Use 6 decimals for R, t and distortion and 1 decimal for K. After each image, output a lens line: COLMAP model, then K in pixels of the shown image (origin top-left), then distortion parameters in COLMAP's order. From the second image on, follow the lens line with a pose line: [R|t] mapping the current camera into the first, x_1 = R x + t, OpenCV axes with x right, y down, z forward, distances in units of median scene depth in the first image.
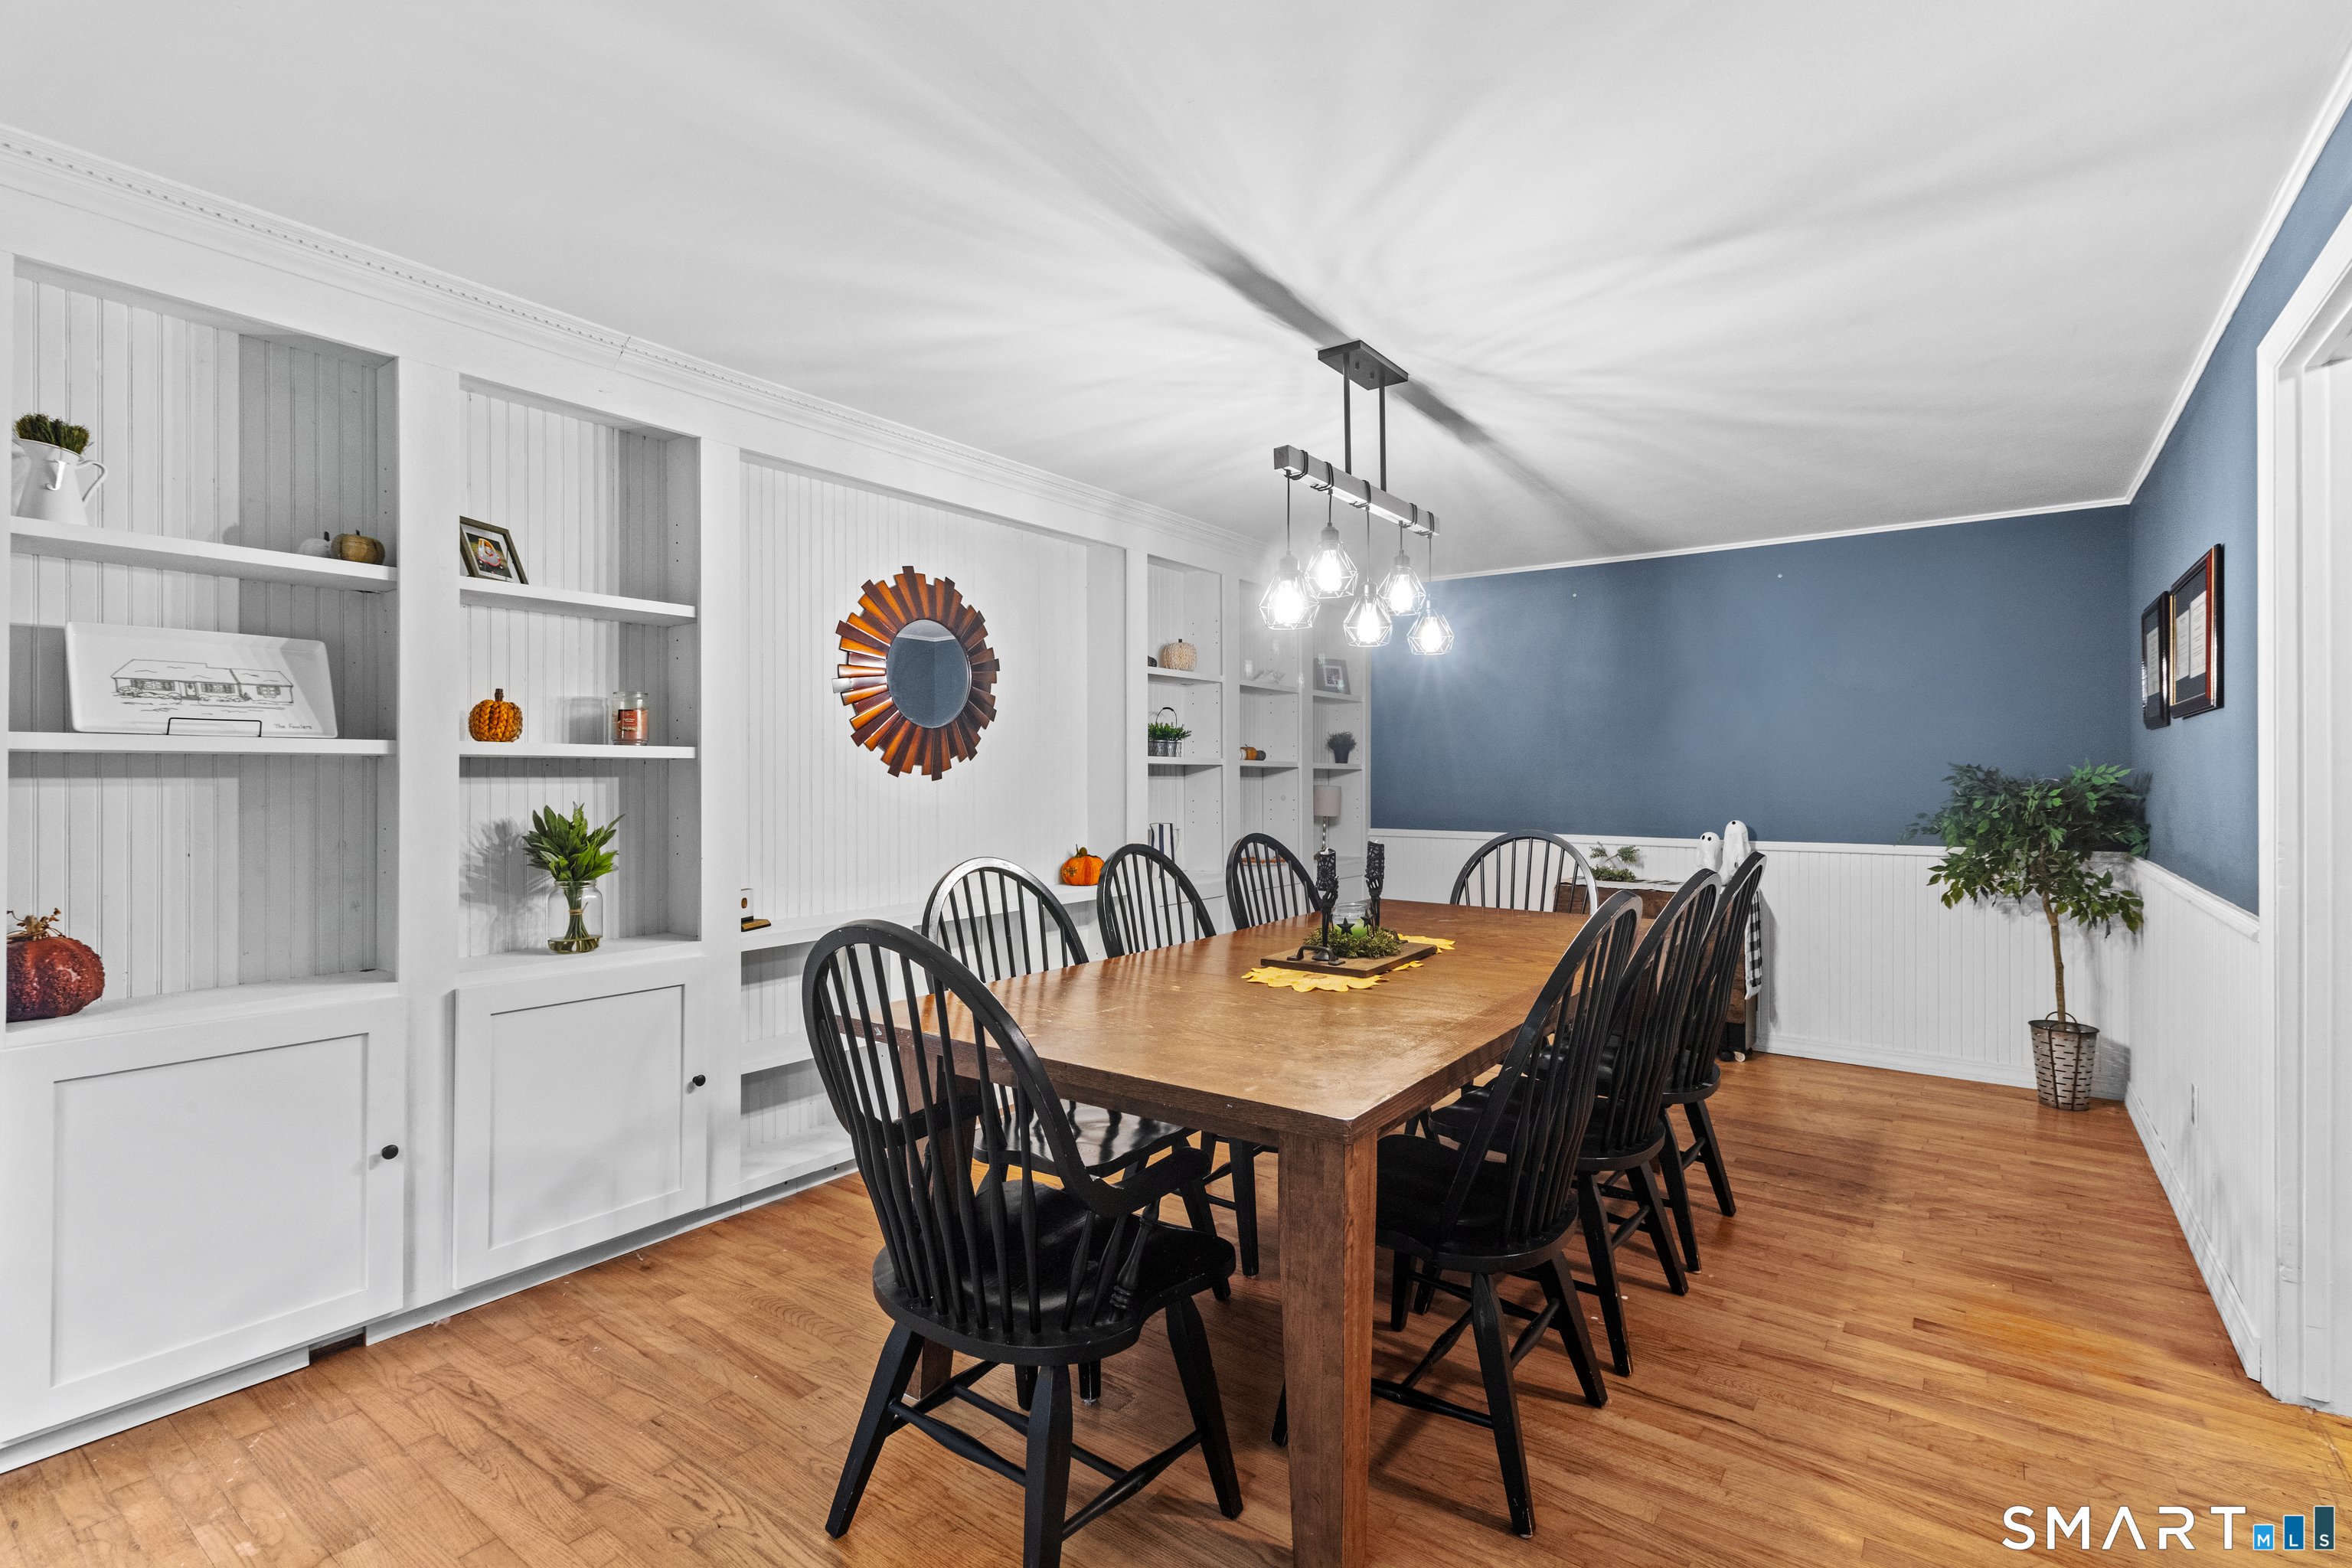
lens RADIAL K [[1089.9, 0, 1176.8], [0, 1089.9, 771.7], [0, 0, 1]] dist [0.001998, 0.000355]
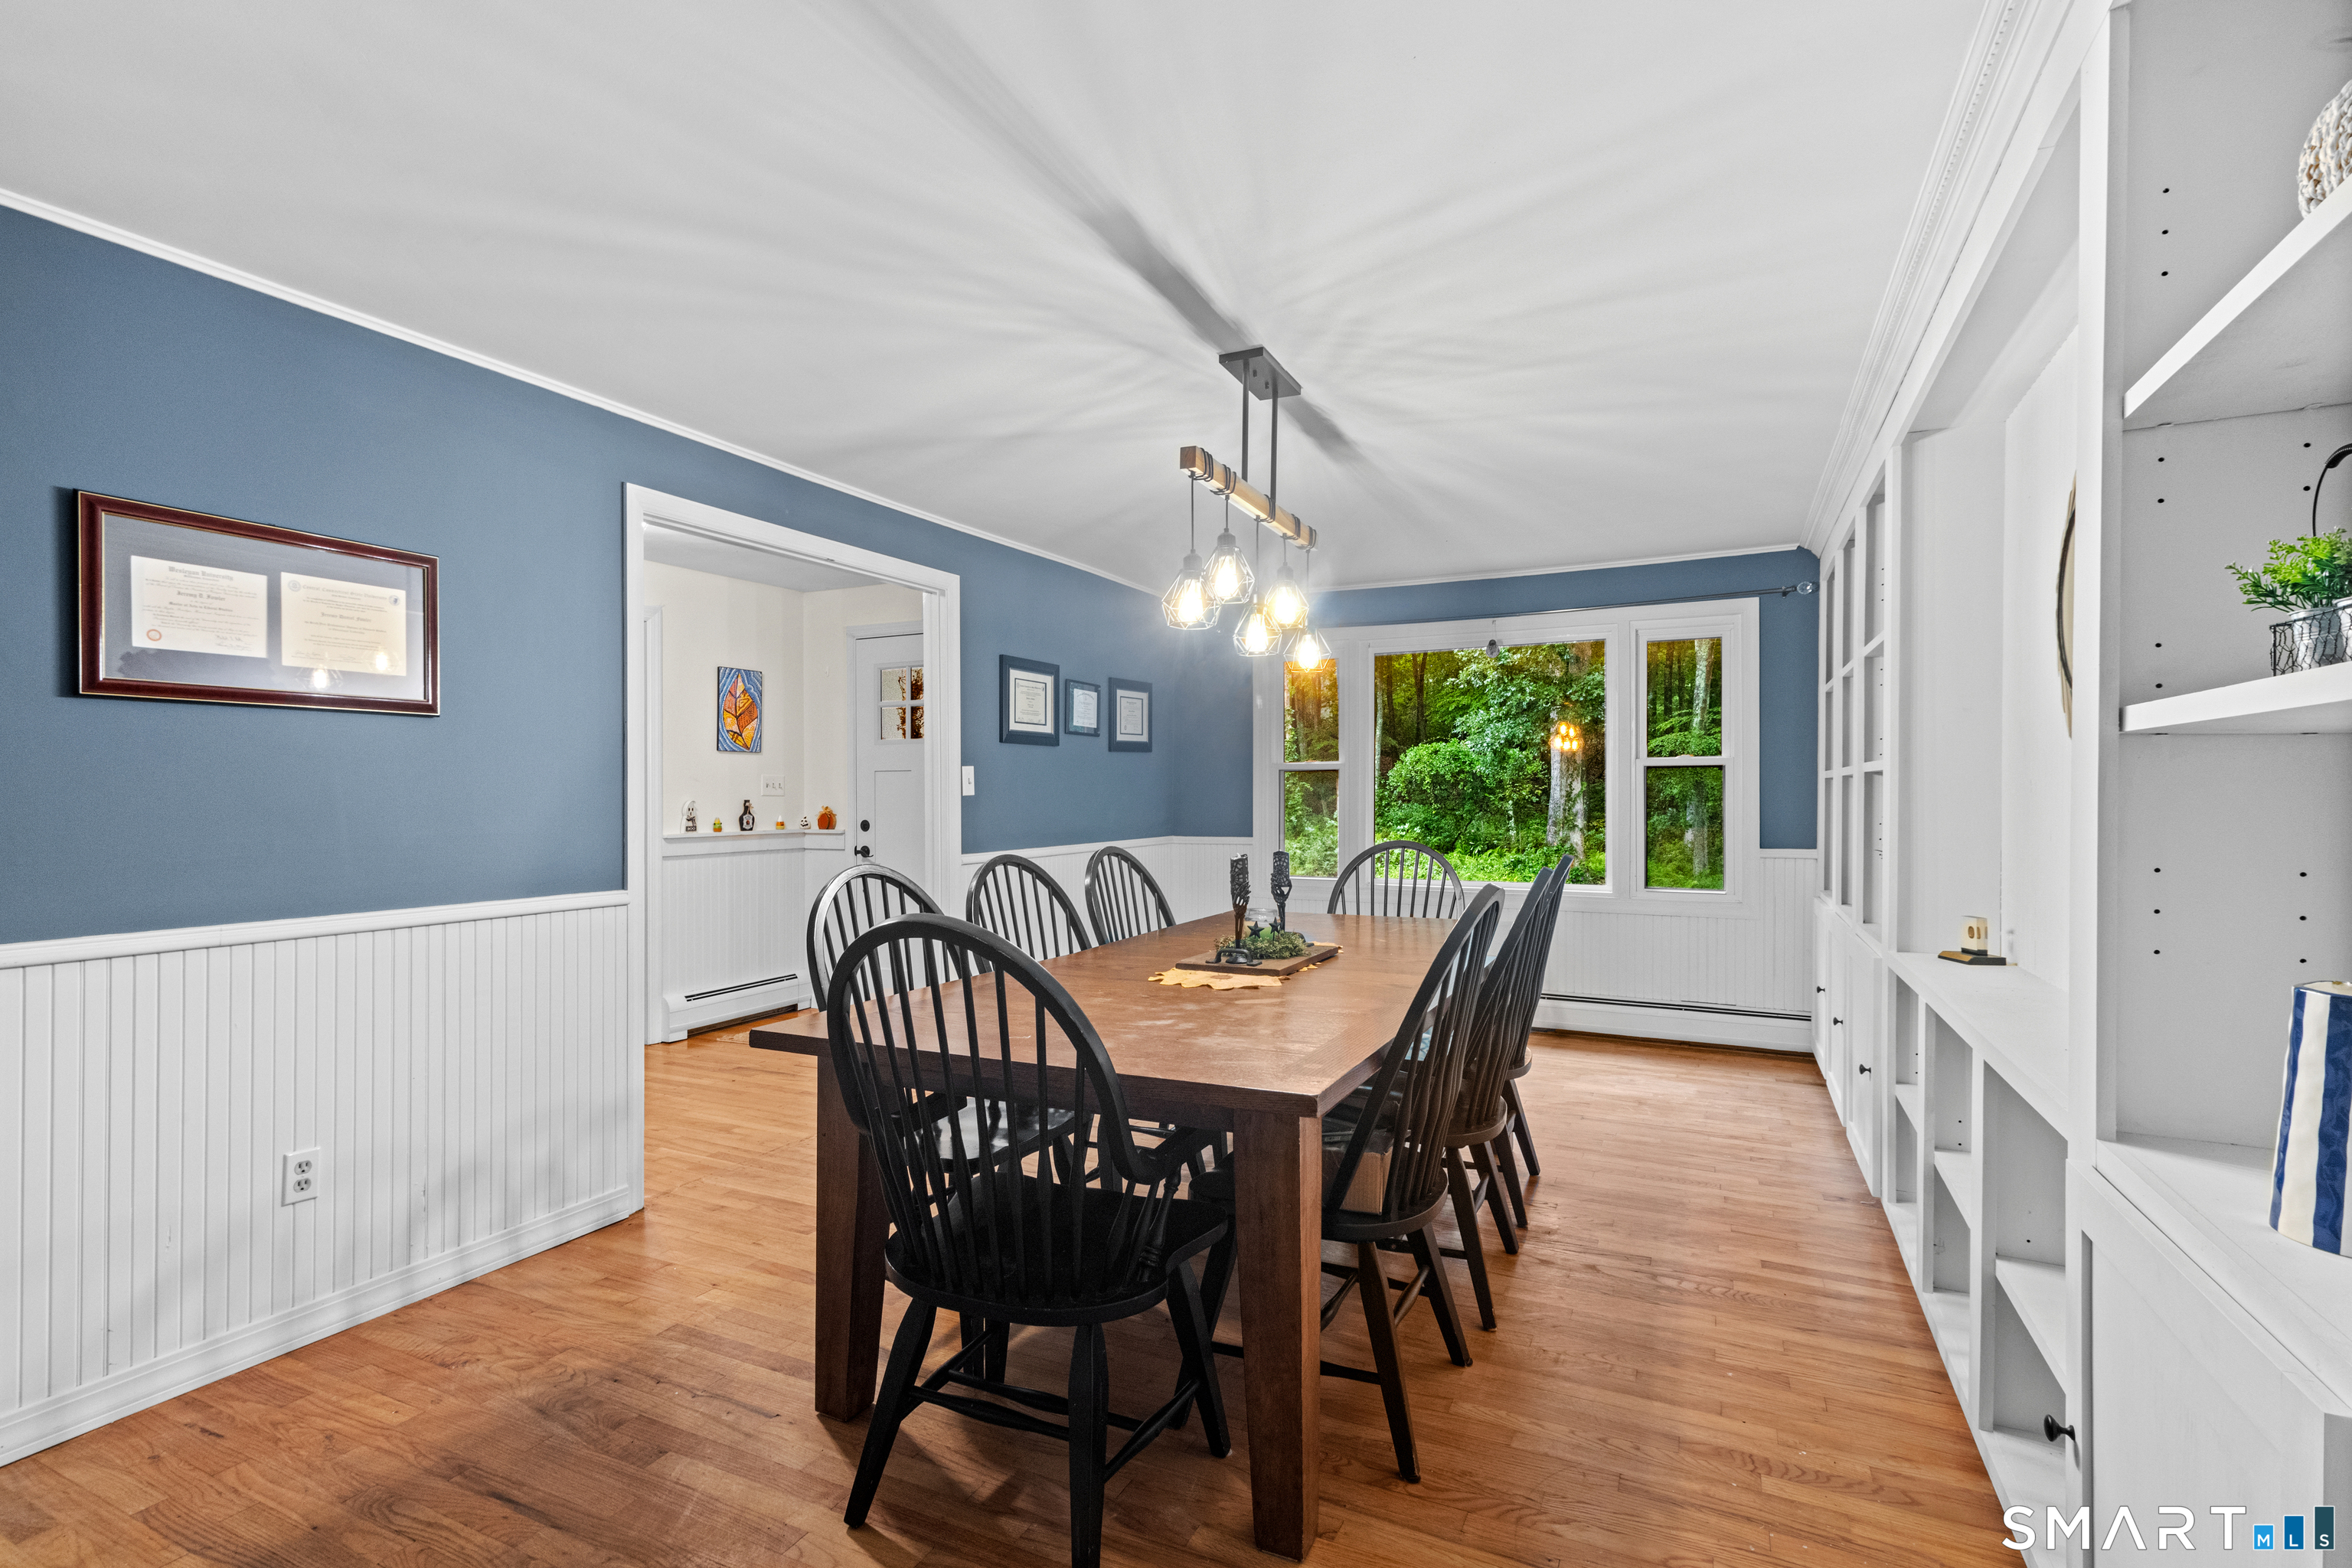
lens RADIAL K [[1086.5, 0, 1170.9], [0, 1086.5, 796.2], [0, 0, 1]] dist [0.001430, 0.000085]
pose [[-0.983990, 0.000262, -0.178226, 0.445163], [0.000330, 1.000000, -0.000352, 0.014943], [0.178226, -0.000405, -0.983990, 2.028176]]
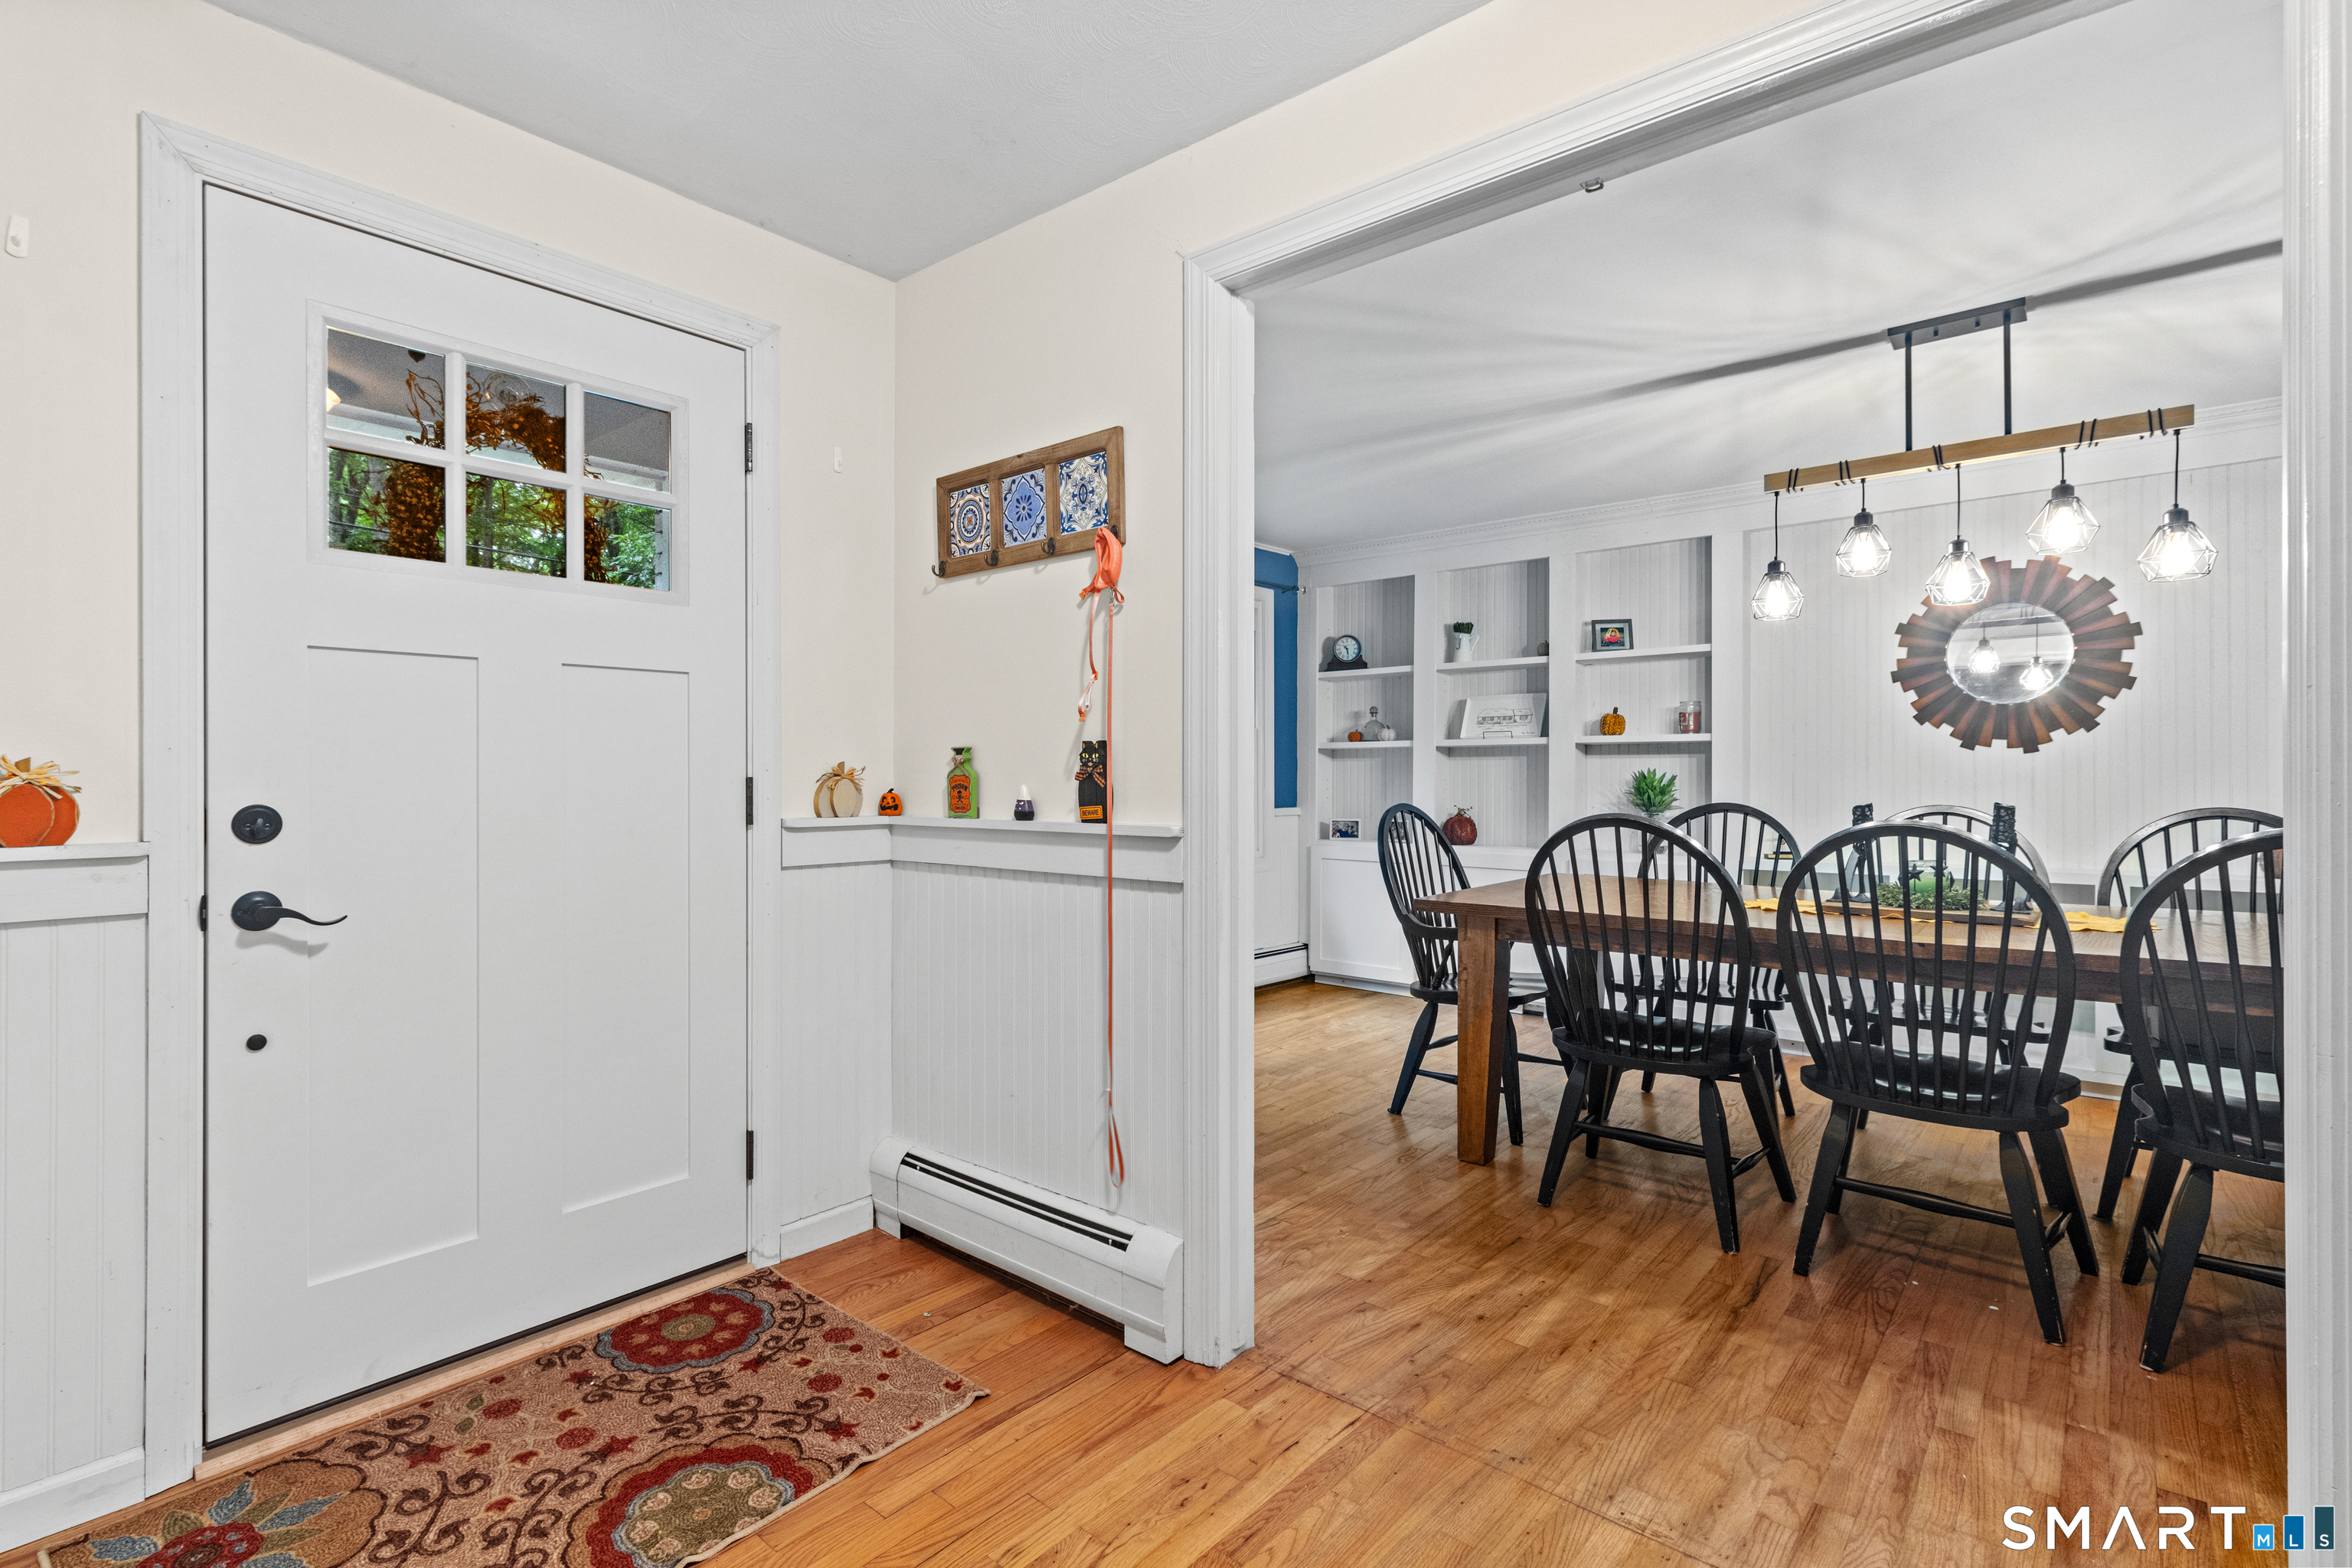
lens RADIAL K [[1102.5, 0, 1167.5], [0, 1102.5, 754.9], [0, 0, 1]] dist [0.004359, 0.000400]
pose [[-0.083139, -0.023183, -0.996268, 1.272792], [0.000552, 0.999728, -0.023310, 0.047698], [0.996538, -0.002488, -0.083103, 0.373662]]
